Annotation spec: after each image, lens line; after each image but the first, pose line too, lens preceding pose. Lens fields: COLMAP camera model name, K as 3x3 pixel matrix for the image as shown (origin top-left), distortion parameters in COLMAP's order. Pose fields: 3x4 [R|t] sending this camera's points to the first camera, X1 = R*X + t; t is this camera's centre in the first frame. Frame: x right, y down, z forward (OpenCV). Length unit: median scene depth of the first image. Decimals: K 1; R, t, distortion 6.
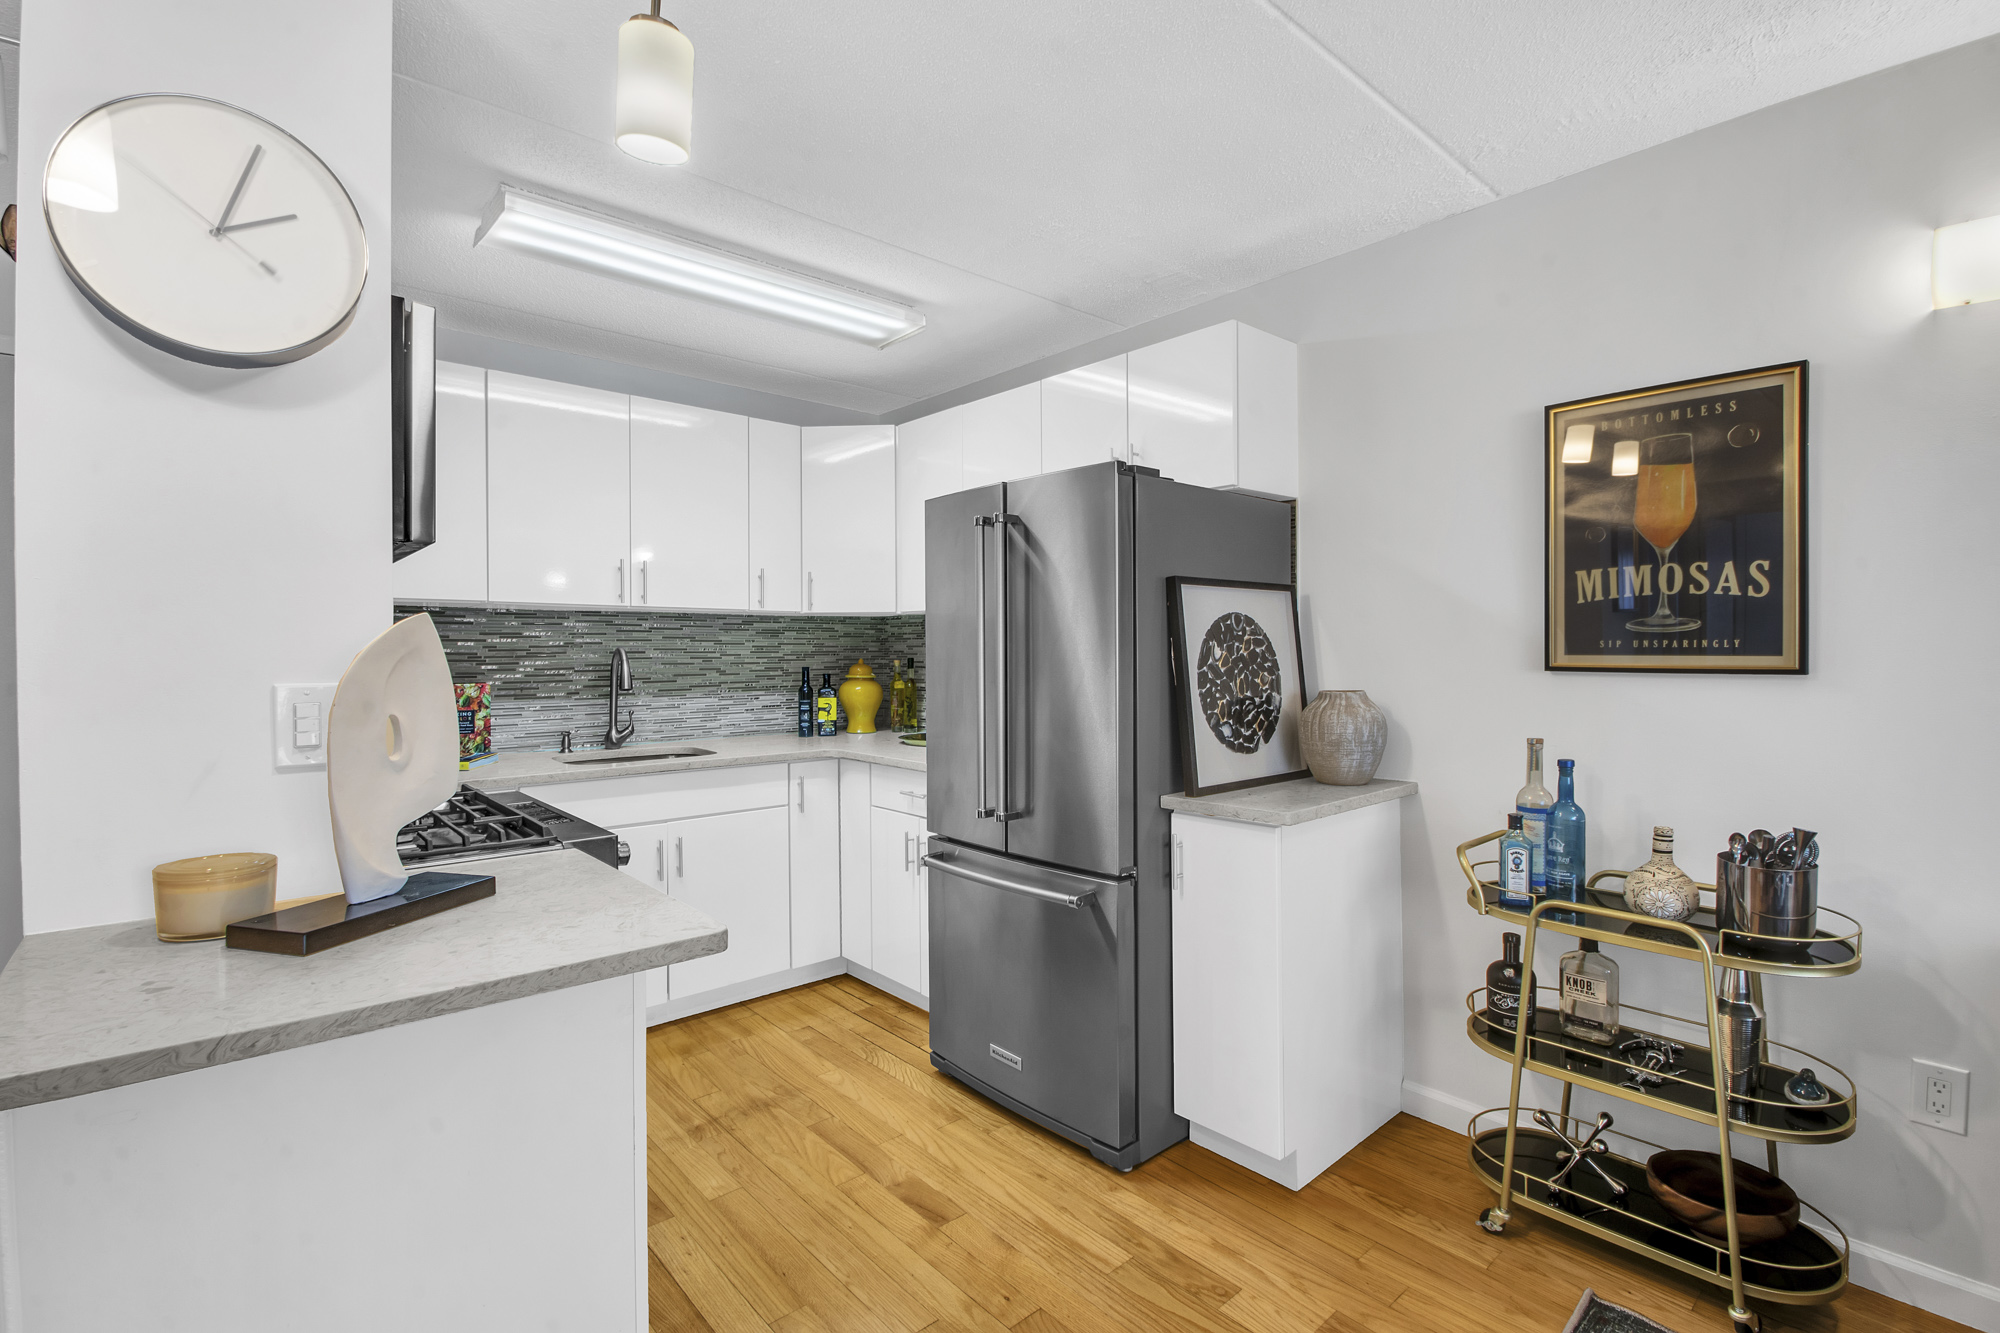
lens RADIAL K [[909.3, 0, 1000.0], [0, 909.3, 666.5], [0, 0, 1]] dist [0.001816, -0.008198]
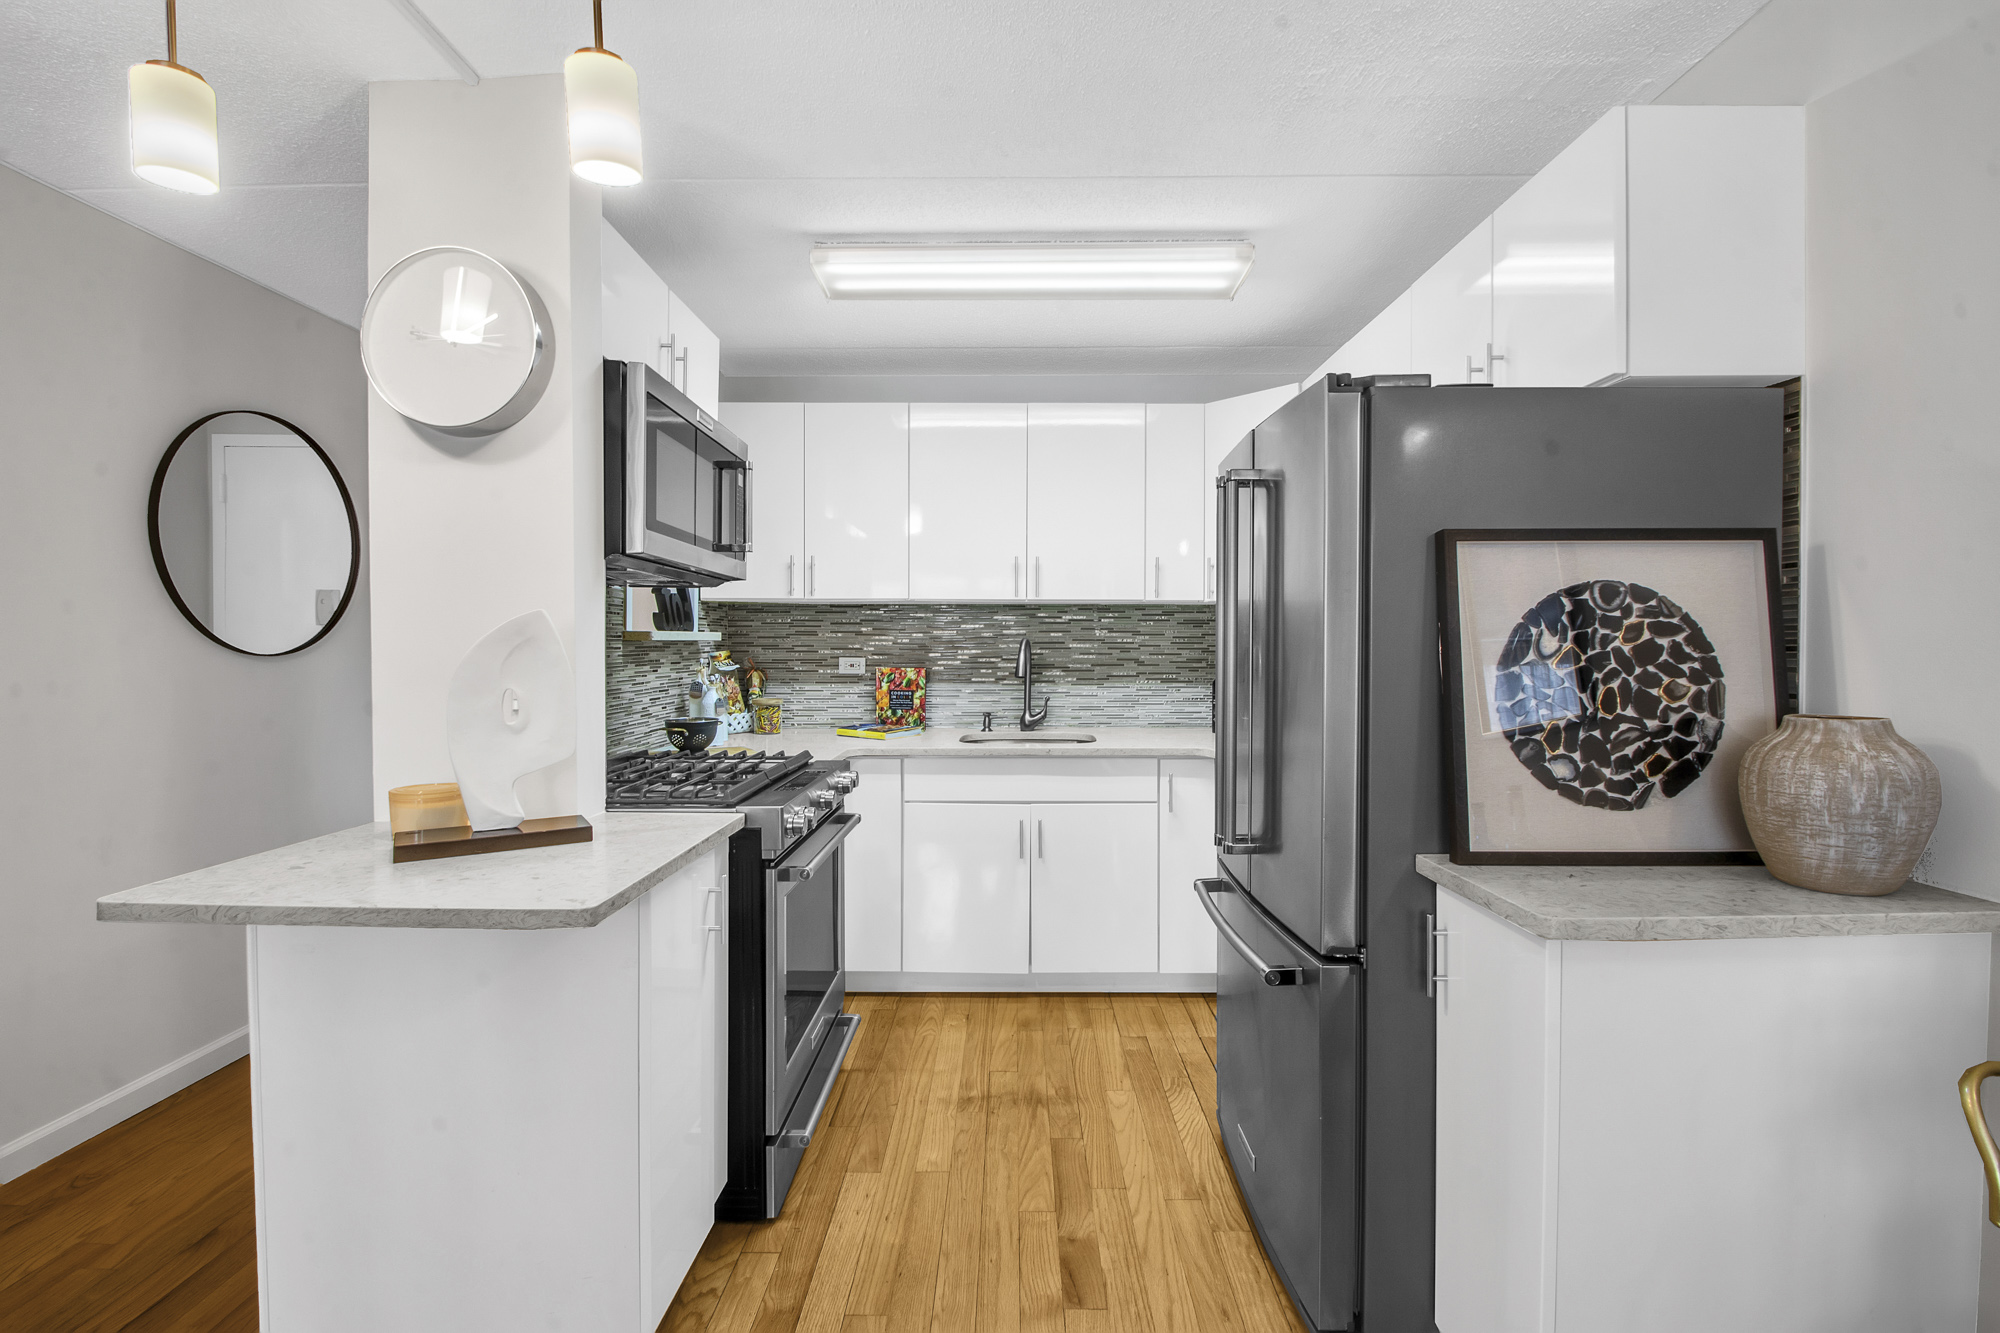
lens RADIAL K [[869.0, 0, 1000.0], [0, 869.0, 666.5], [0, 0, 1]] dist [0.001825, -0.007283]
pose [[0.744185, 0.021205, -0.667637, 0.343770], [-0.014127, 0.999772, 0.016007, -0.004358], [0.667824, -0.002481, 0.744315, 0.281283]]
